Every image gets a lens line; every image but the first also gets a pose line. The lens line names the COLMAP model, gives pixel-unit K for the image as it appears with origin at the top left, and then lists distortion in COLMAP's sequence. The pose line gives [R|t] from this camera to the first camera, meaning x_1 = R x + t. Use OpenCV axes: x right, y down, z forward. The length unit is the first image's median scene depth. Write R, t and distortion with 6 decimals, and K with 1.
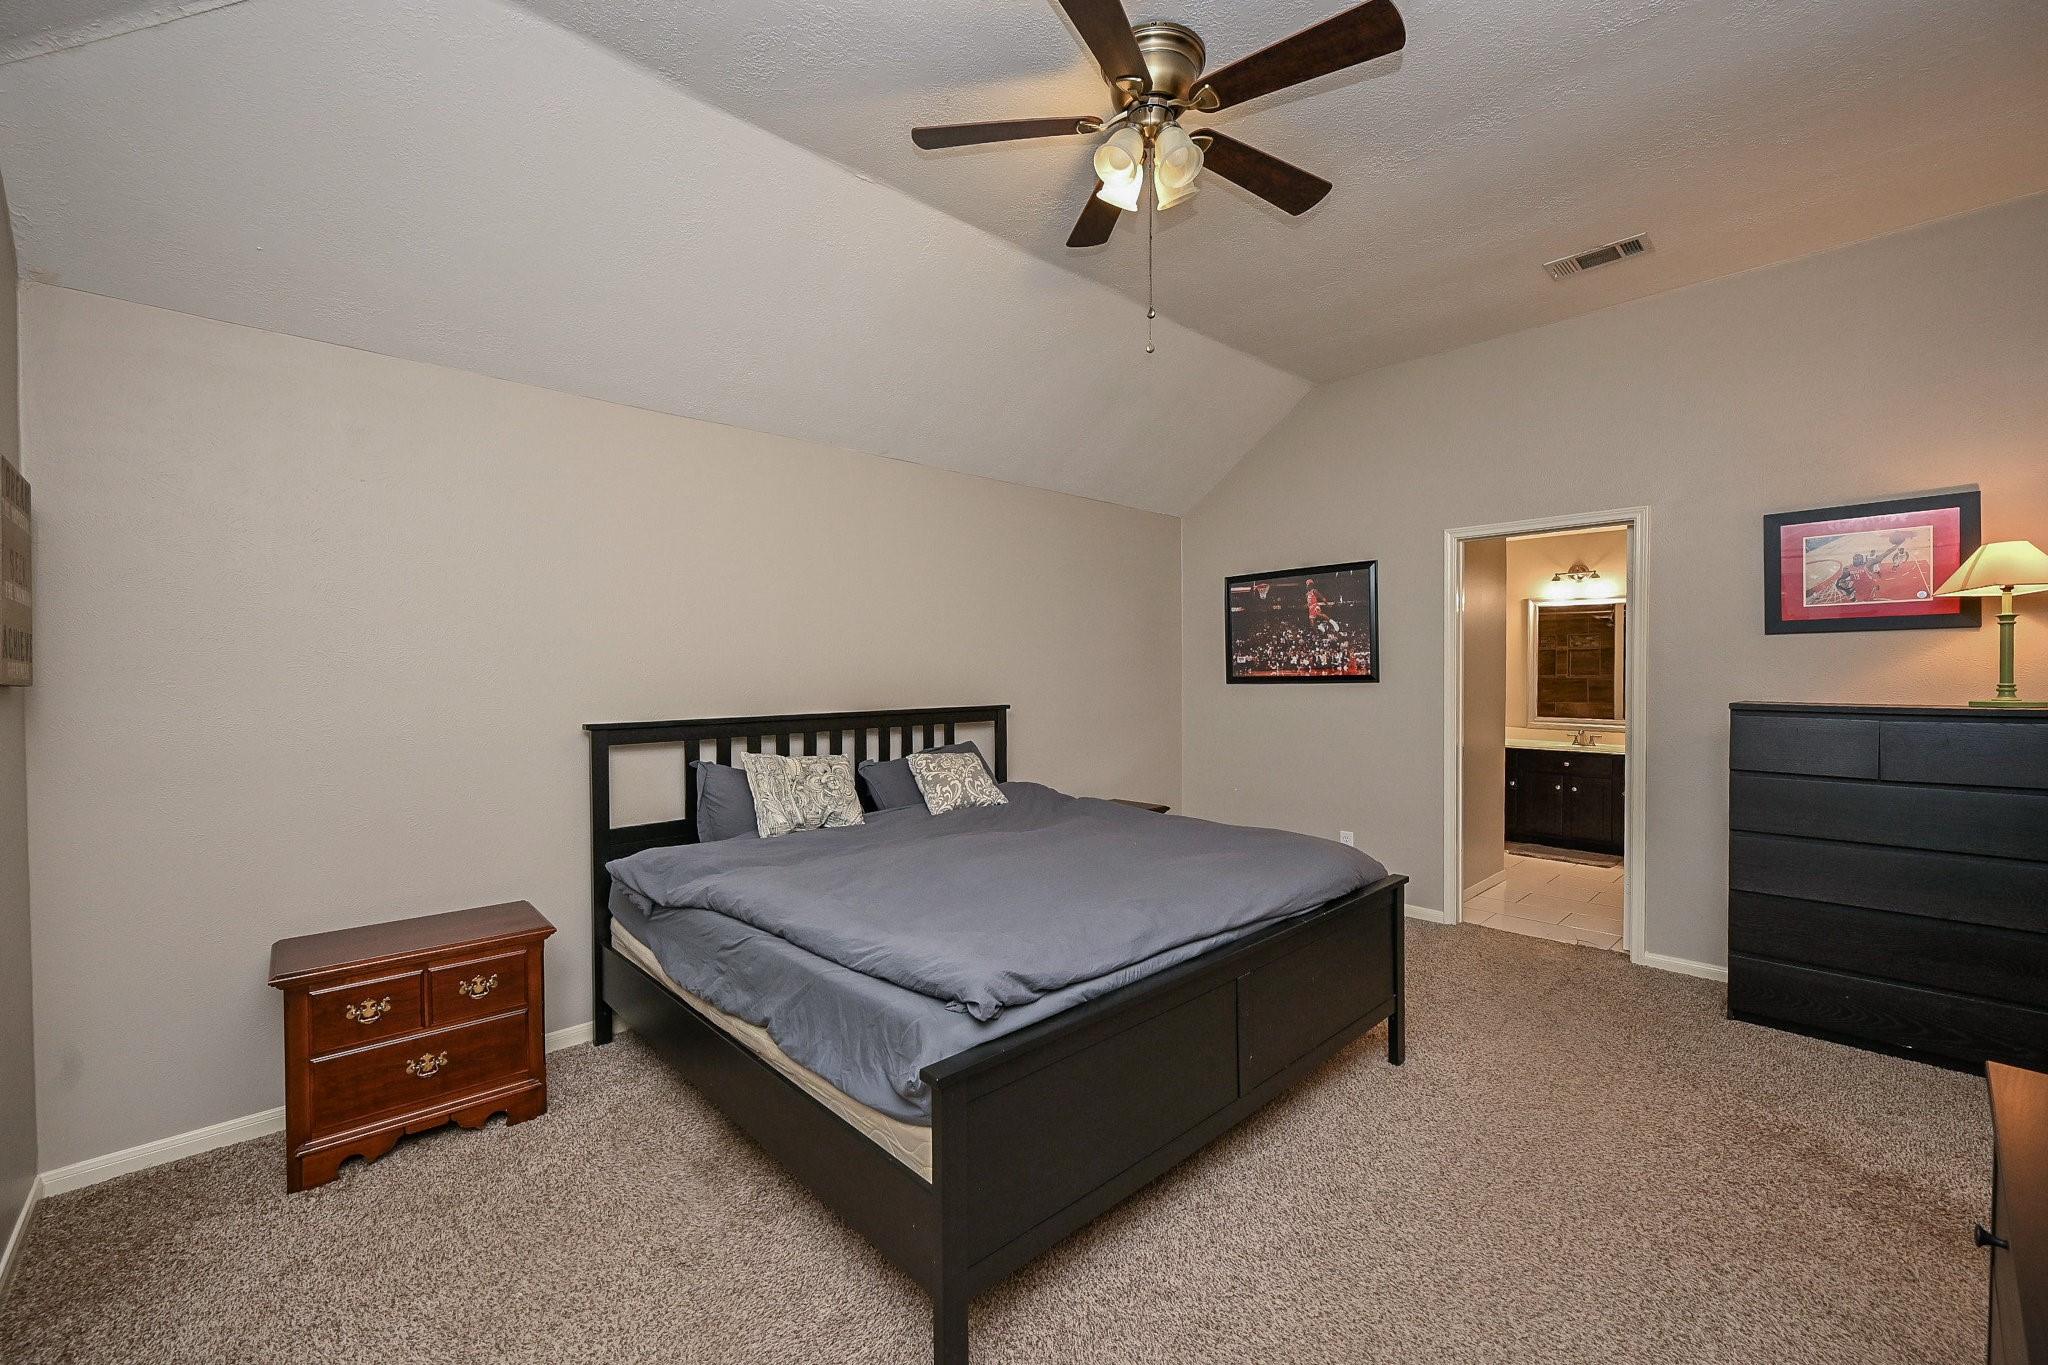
lens RADIAL K [[846.1, 0, 1015.4], [0, 846.1, 673.9], [0, 0, 1]] dist [-0.003132, 0.002007]
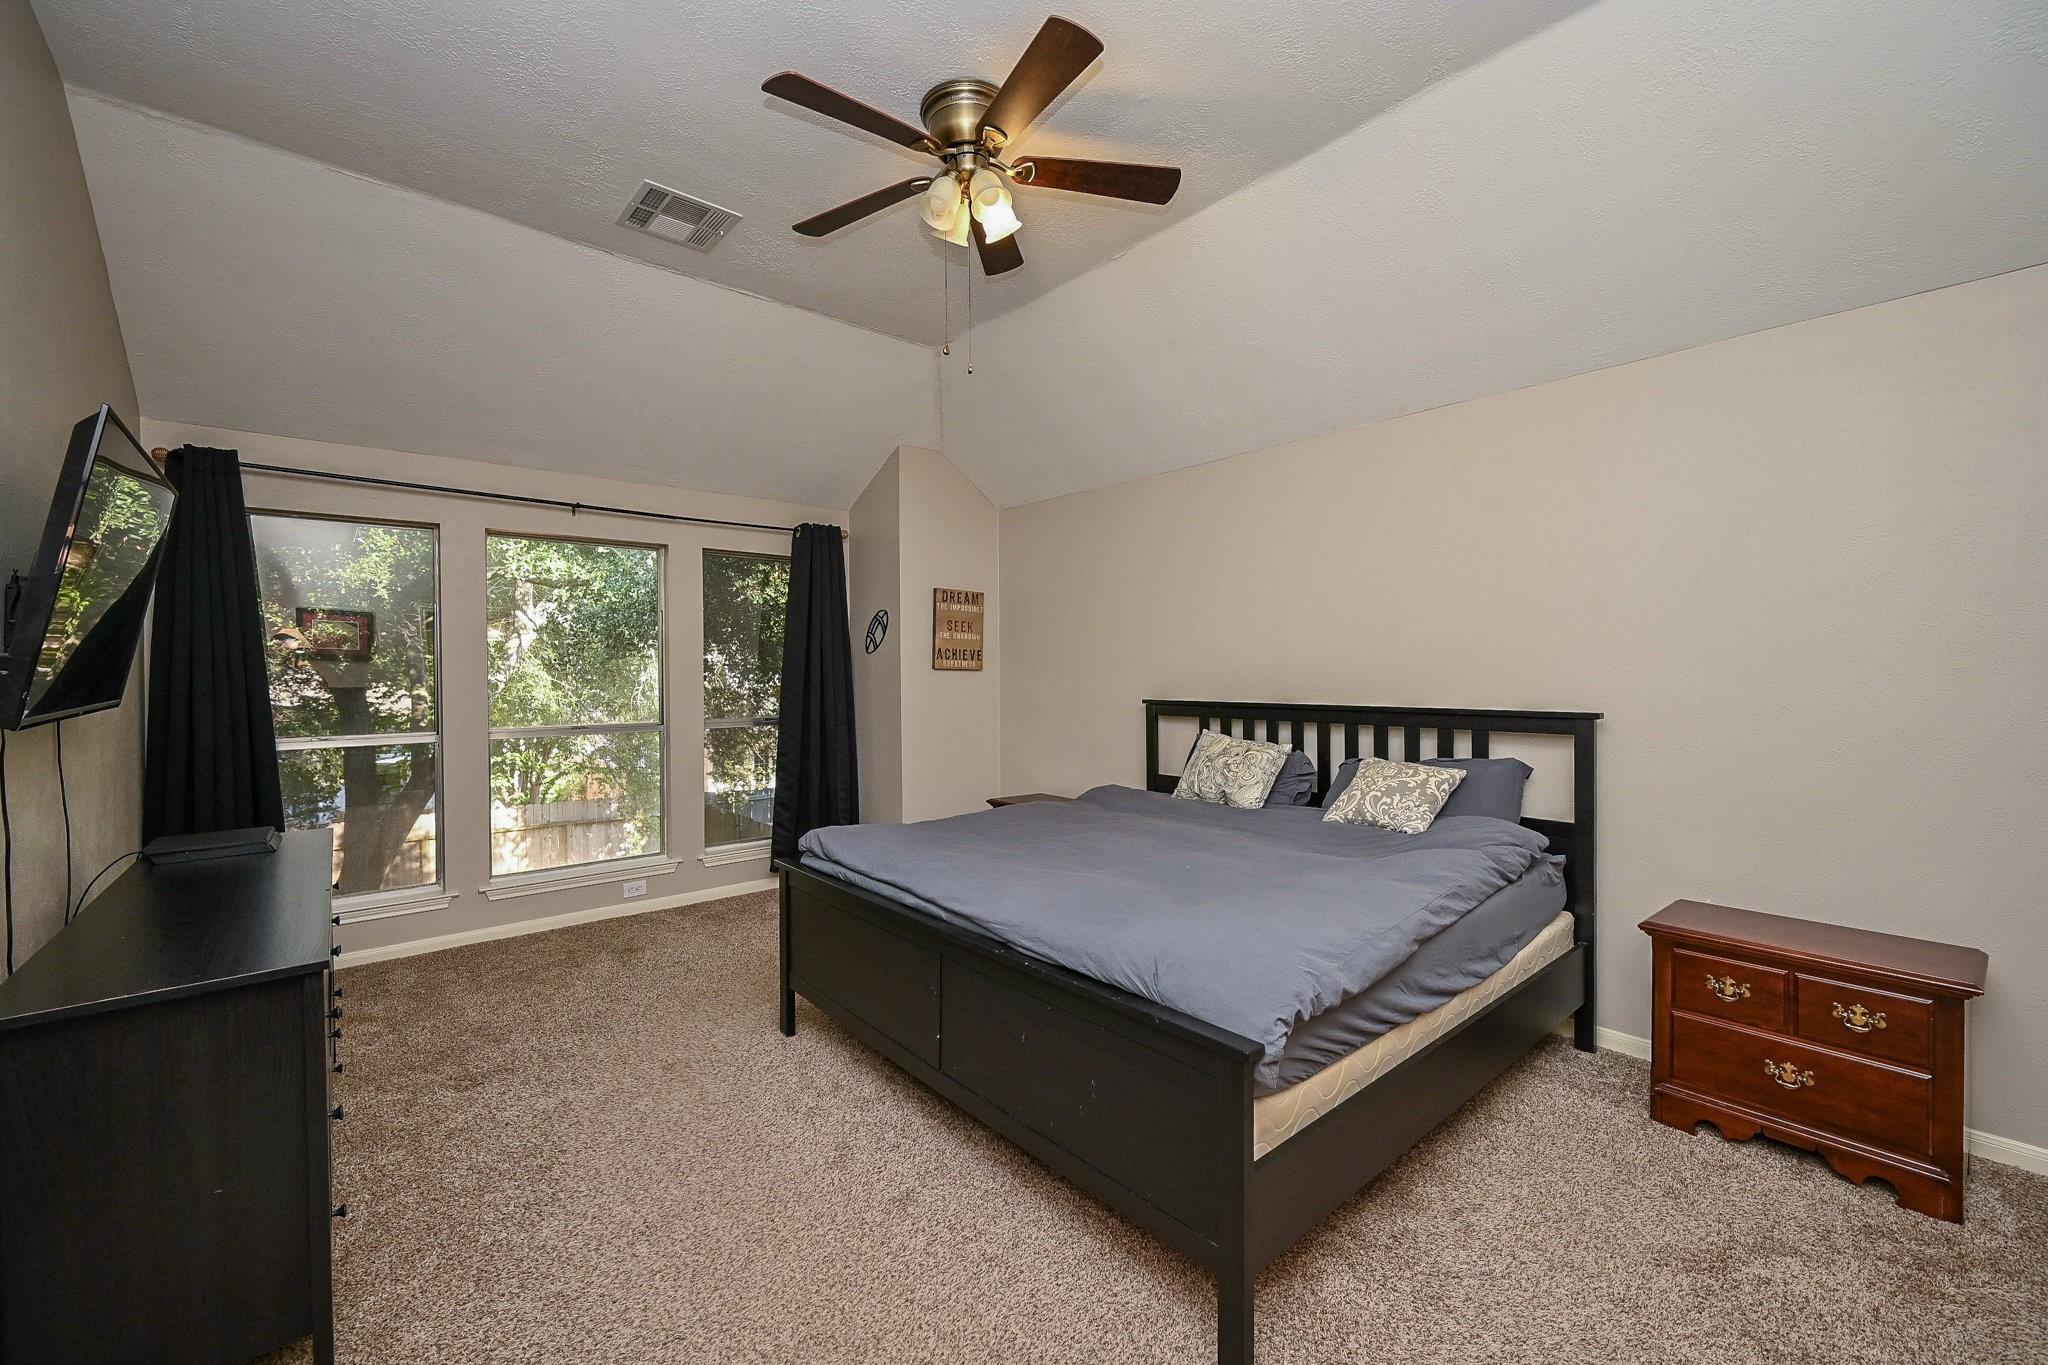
lens RADIAL K [[846.1, 0, 1023.3], [0, 846.1, 670.5], [0, 0, 1]] dist [-0.003132, 0.002007]
pose [[-0.058886, 0.019671, -0.998071, 0.641110], [0.013423, 0.999731, 0.018912, -0.014848], [0.998174, -0.012284, -0.059134, 0.555289]]
